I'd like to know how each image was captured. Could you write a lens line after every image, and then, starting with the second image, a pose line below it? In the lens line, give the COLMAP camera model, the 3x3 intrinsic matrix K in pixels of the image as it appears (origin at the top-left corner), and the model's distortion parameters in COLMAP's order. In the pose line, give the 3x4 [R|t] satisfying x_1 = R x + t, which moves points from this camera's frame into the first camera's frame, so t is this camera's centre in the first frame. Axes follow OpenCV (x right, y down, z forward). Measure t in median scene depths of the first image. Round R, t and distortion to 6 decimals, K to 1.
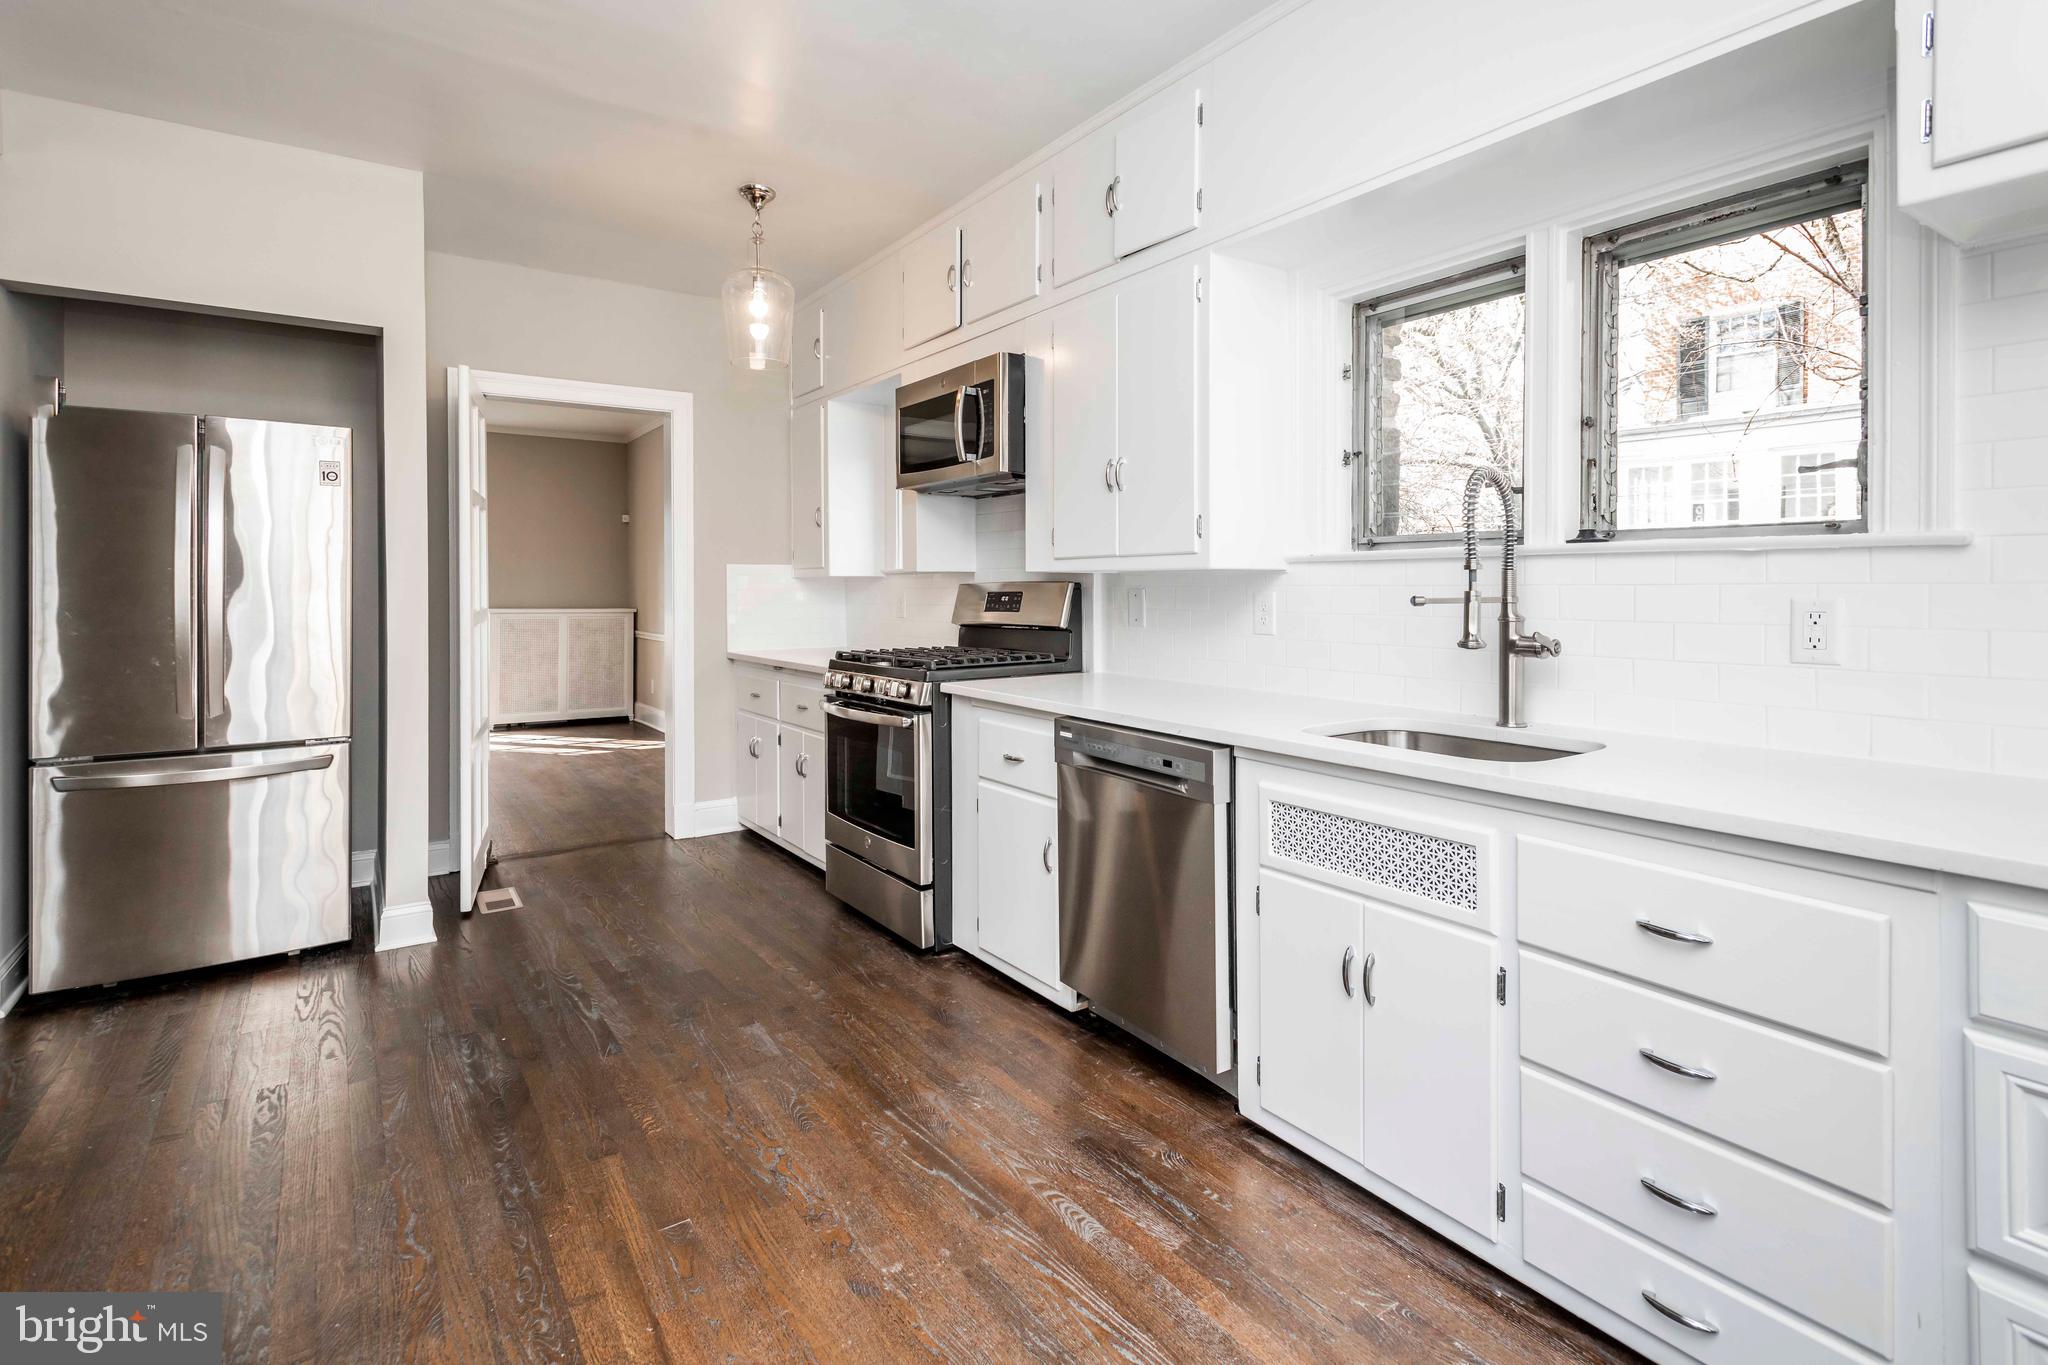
lens RADIAL K [[947.8, 0, 1014.4], [0, 947.8, 673.0], [0, 0, 1]] dist [0.030583, -0.012822]
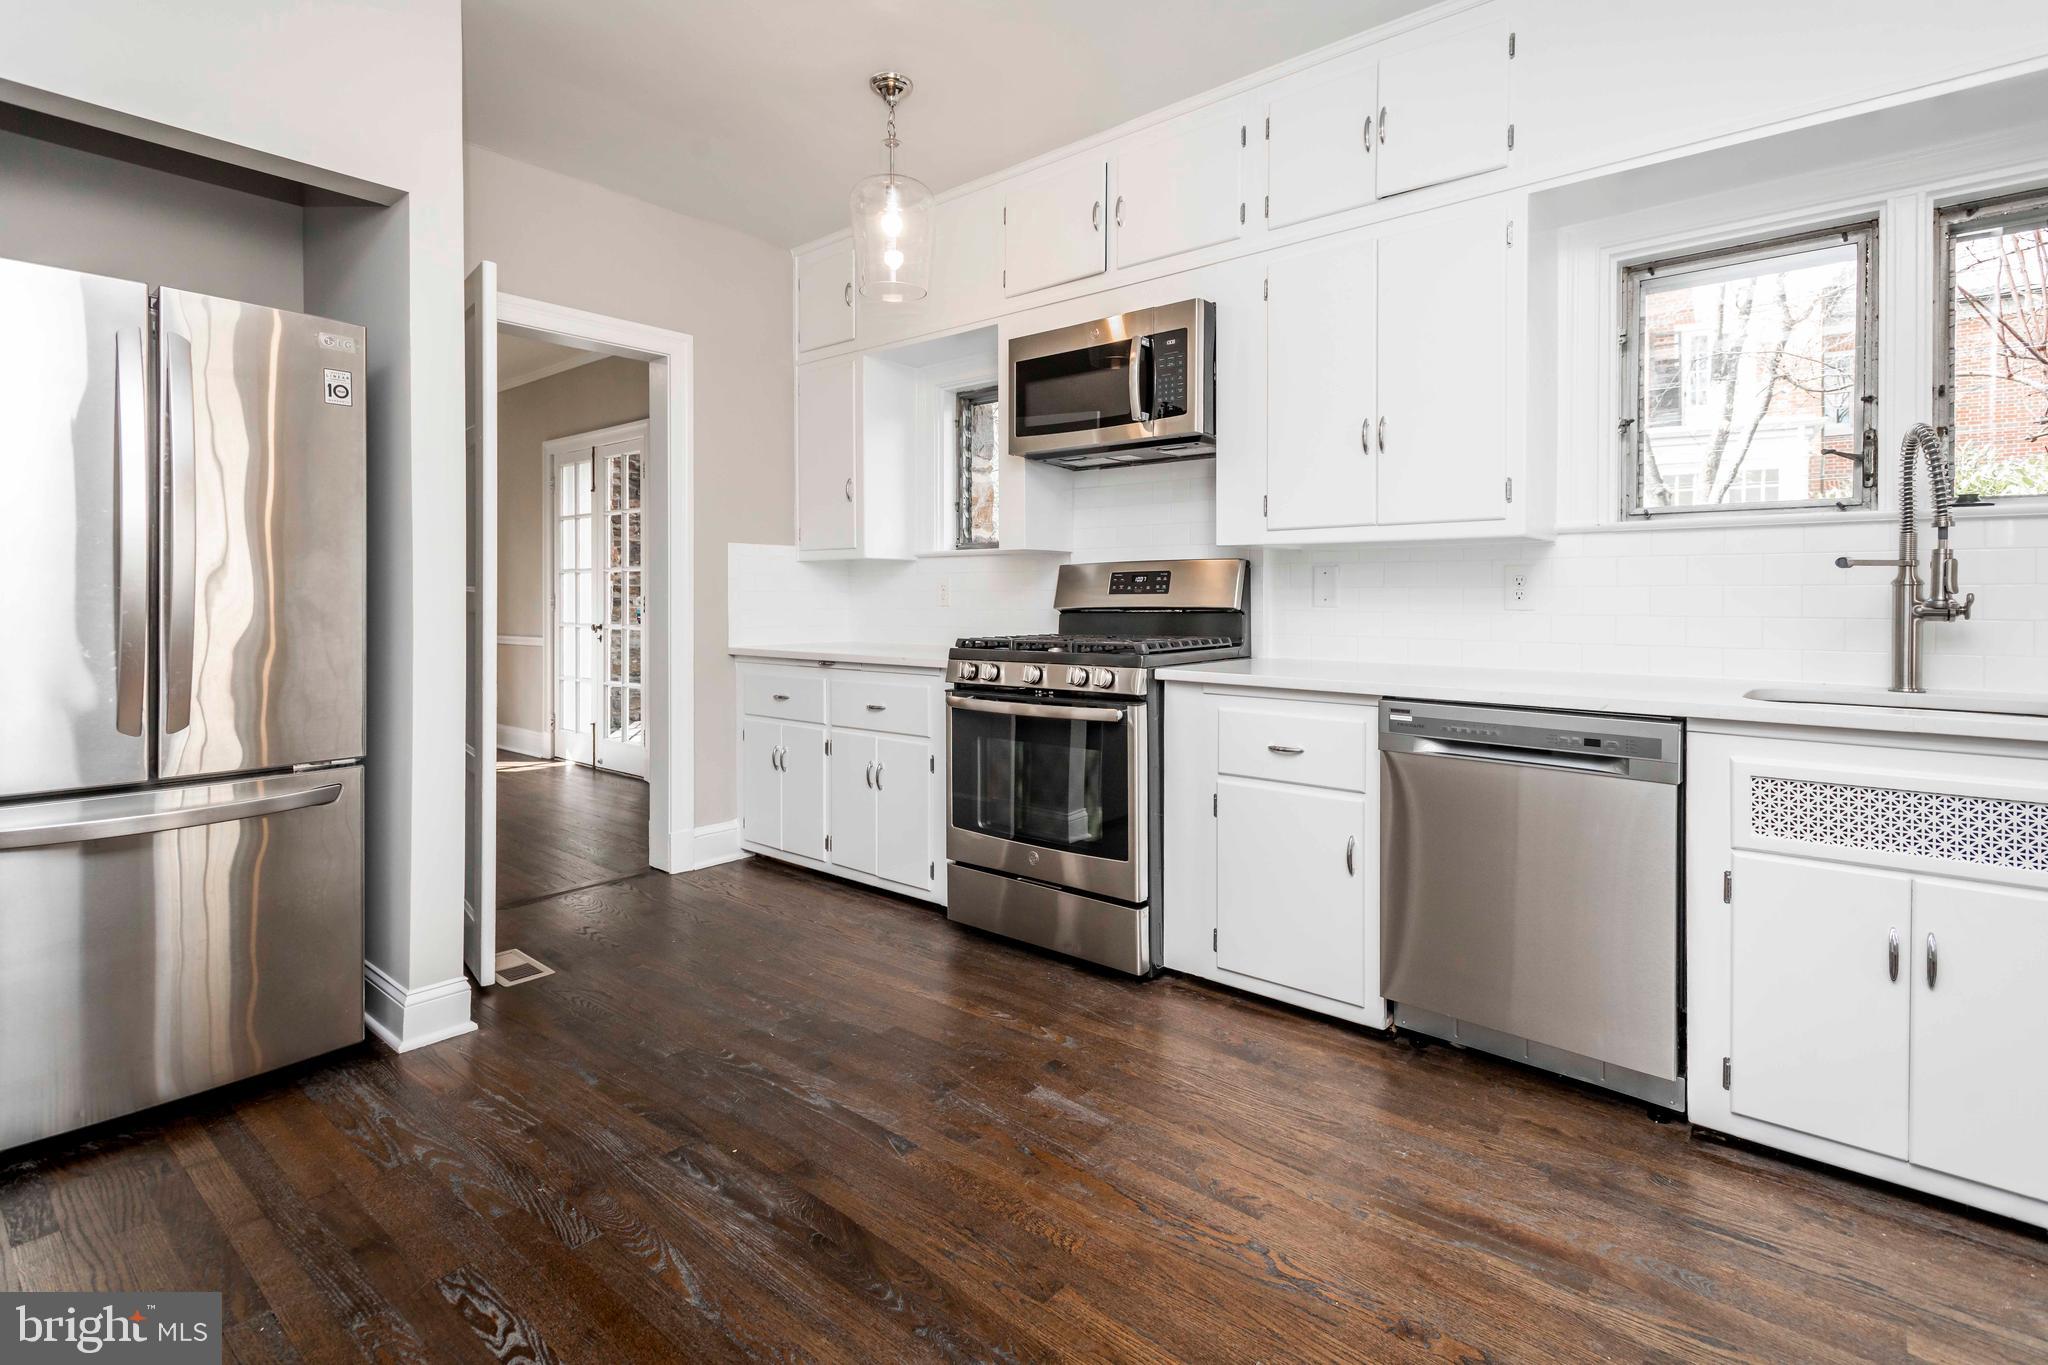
lens RADIAL K [[947.8, 0, 1014.4], [0, 947.8, 673.0], [0, 0, 1]] dist [0.030583, -0.012822]
pose [[0.965968, -0.015156, 0.258218, -0.426186], [0.017929, 0.999804, -0.008389, 0.019357], [-0.258040, 0.012733, 0.966050, 0.188726]]
